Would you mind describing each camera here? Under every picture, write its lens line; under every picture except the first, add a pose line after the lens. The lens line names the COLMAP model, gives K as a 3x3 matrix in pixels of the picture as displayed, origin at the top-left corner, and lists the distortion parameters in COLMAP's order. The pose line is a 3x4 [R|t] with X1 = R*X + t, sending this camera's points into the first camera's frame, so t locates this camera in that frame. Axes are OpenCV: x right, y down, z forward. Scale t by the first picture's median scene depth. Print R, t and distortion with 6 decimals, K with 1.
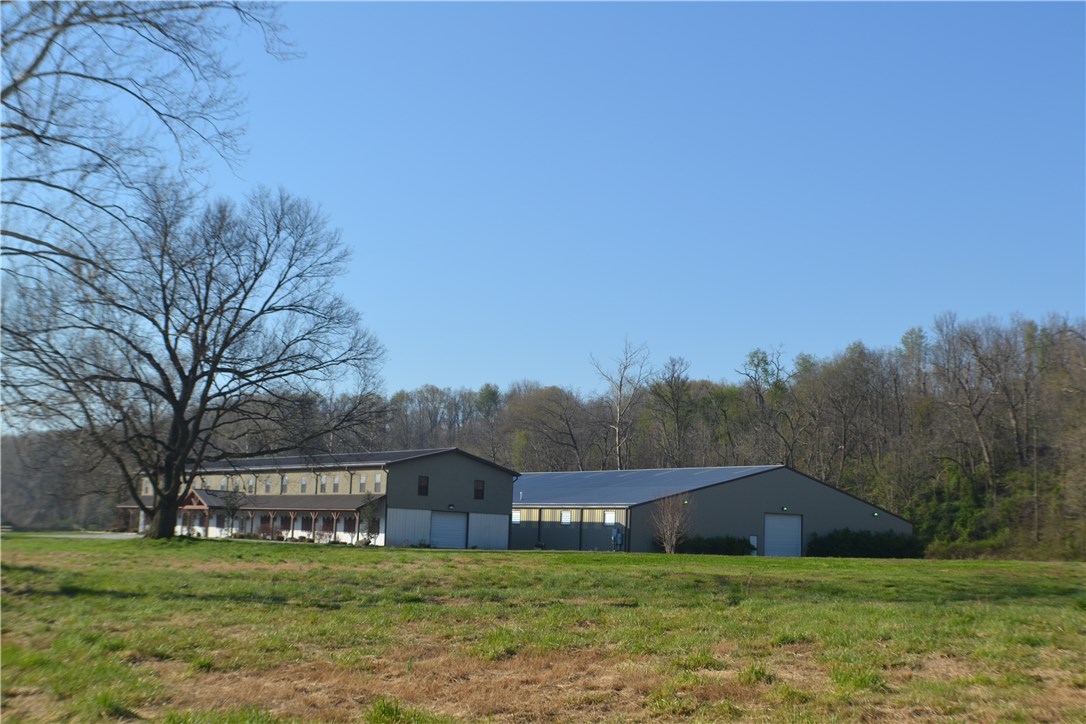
lens RADIAL K [[1722.7, 0, 543.0], [0, 1722.7, 362.0], [0, 0, 1]] dist [-0.173882, -0.049840]
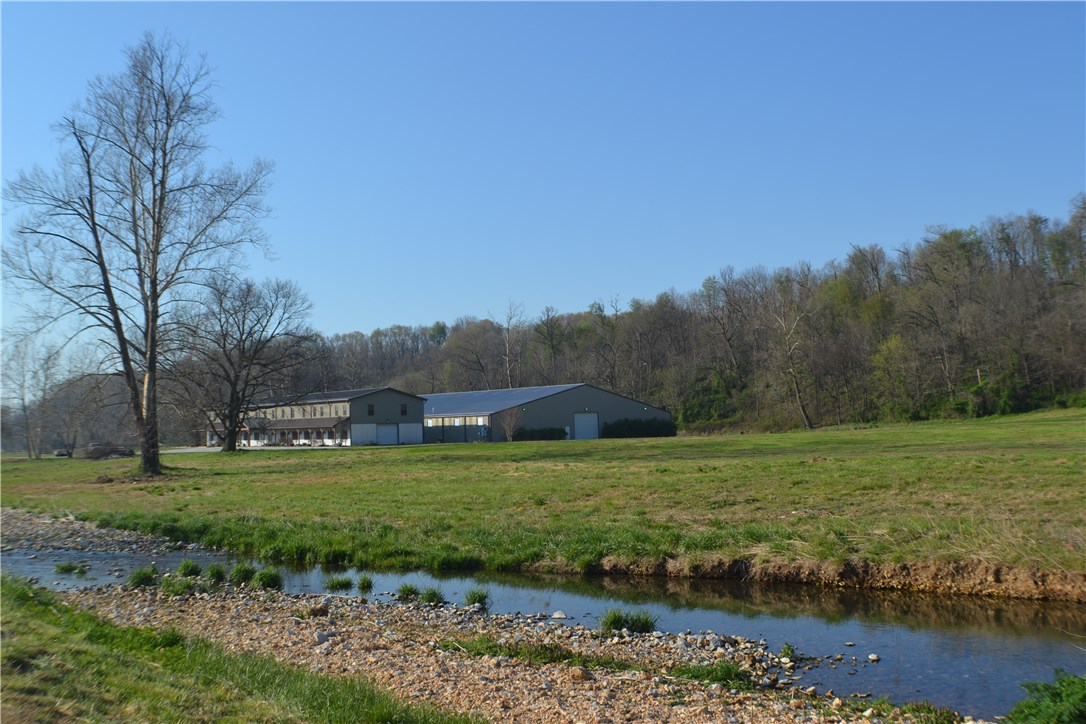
lens RADIAL K [[1473.0, 0, 543.0], [0, 1473.0, 362.0], [0, 0, 1]] dist [-0.192379, 0.018708]
pose [[0.998056, -0.060914, 0.013145, 0.084687], [0.059980, 0.996240, 0.062511, -0.057202], [-0.016903, -0.061601, 0.997958, -0.472555]]
